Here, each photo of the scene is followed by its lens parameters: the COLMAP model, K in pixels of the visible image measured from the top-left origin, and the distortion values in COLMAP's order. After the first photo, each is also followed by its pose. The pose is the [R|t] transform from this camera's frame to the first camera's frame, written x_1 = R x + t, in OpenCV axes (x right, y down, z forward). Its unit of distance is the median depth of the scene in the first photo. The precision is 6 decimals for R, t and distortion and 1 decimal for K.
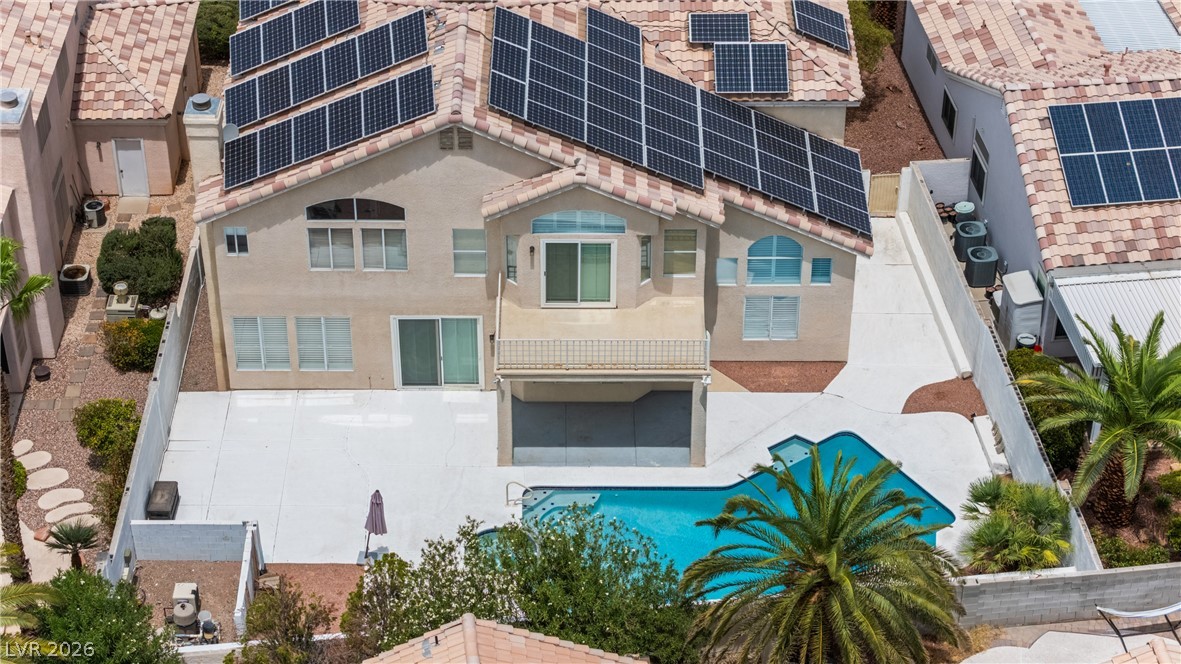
lens RADIAL K [[2357.2, 0, 590.5], [0, 2357.2, 332.0], [0, 0, 1]] dist [-0.030161, 0.279848]
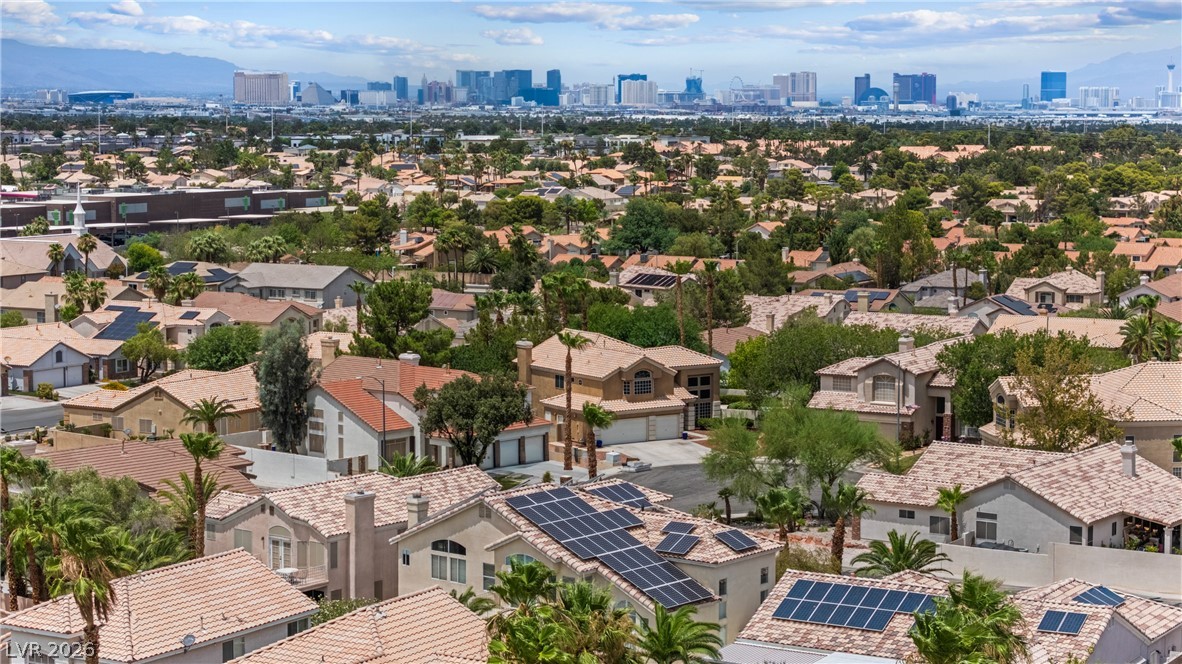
lens RADIAL K [[2309.3, 0, 591.0], [0, 2309.3, 332.0], [0, 0, 1]] dist [-0.004099, -0.108532]
pose [[0.776385, 0.056612, -0.627711, 1.225797], [-0.376404, 0.840483, -0.389754, 0.518954], [0.505516, 0.538872, 0.673847, -0.399987]]
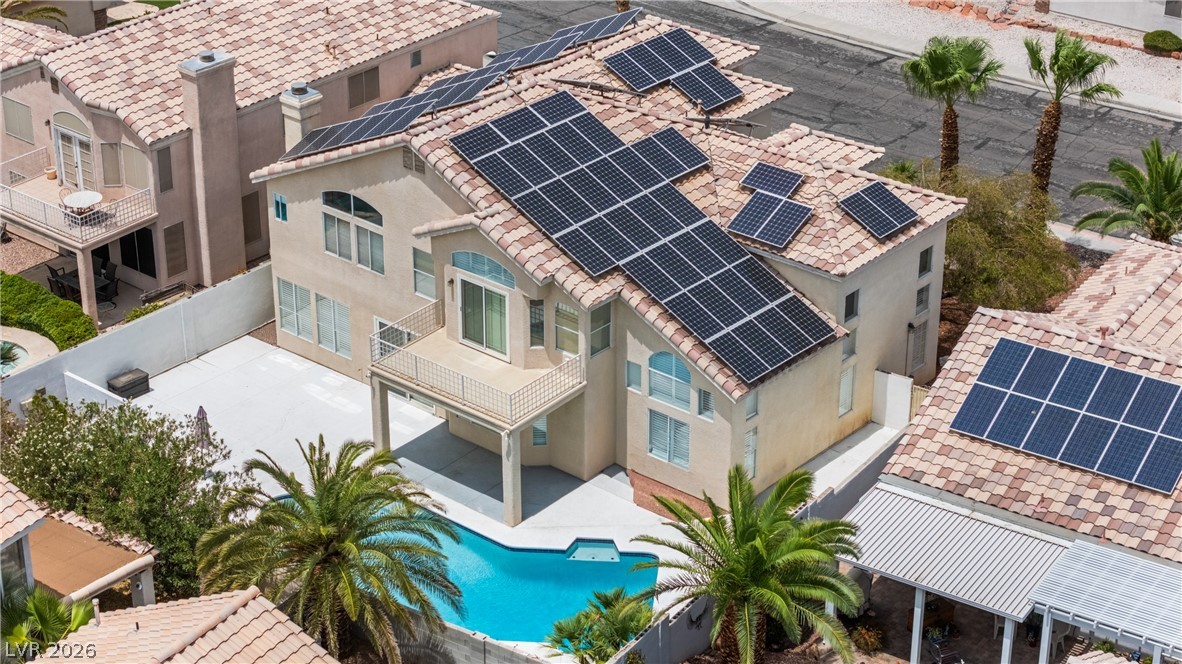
lens RADIAL K [[2359.2, 0, 591.0], [0, 2359.2, 332.0], [0, 0, 1]] dist [-0.030161, 0.279848]
pose [[0.761520, 0.294844, -0.577195, 0.645105], [-0.388813, 0.920319, -0.042860, 0.008359], [0.518567, 0.257059, 0.815481, 0.137286]]
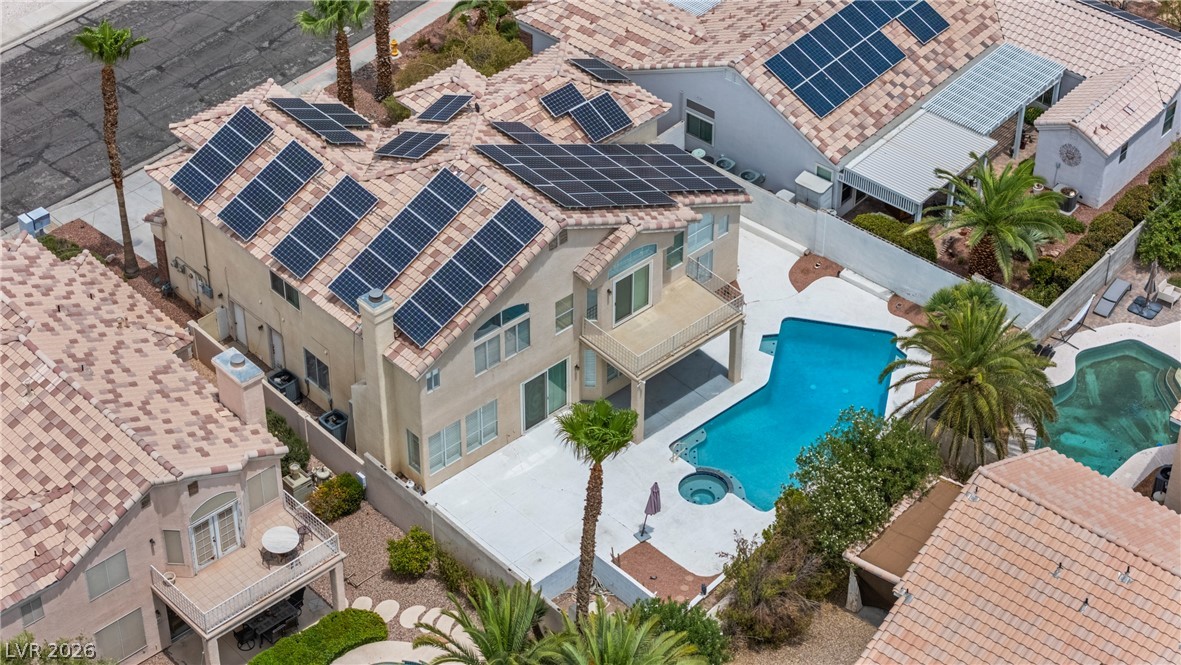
lens RADIAL K [[2386.5, 0, 590.5], [0, 2386.5, 332.5], [0, 0, 1]] dist [0.040388, 0.022068]
pose [[0.739139, -0.427372, 0.520602, -0.751823], [0.405408, 0.899515, 0.162839, -0.238957], [-0.537882, 0.090696, 0.838127, -0.168231]]
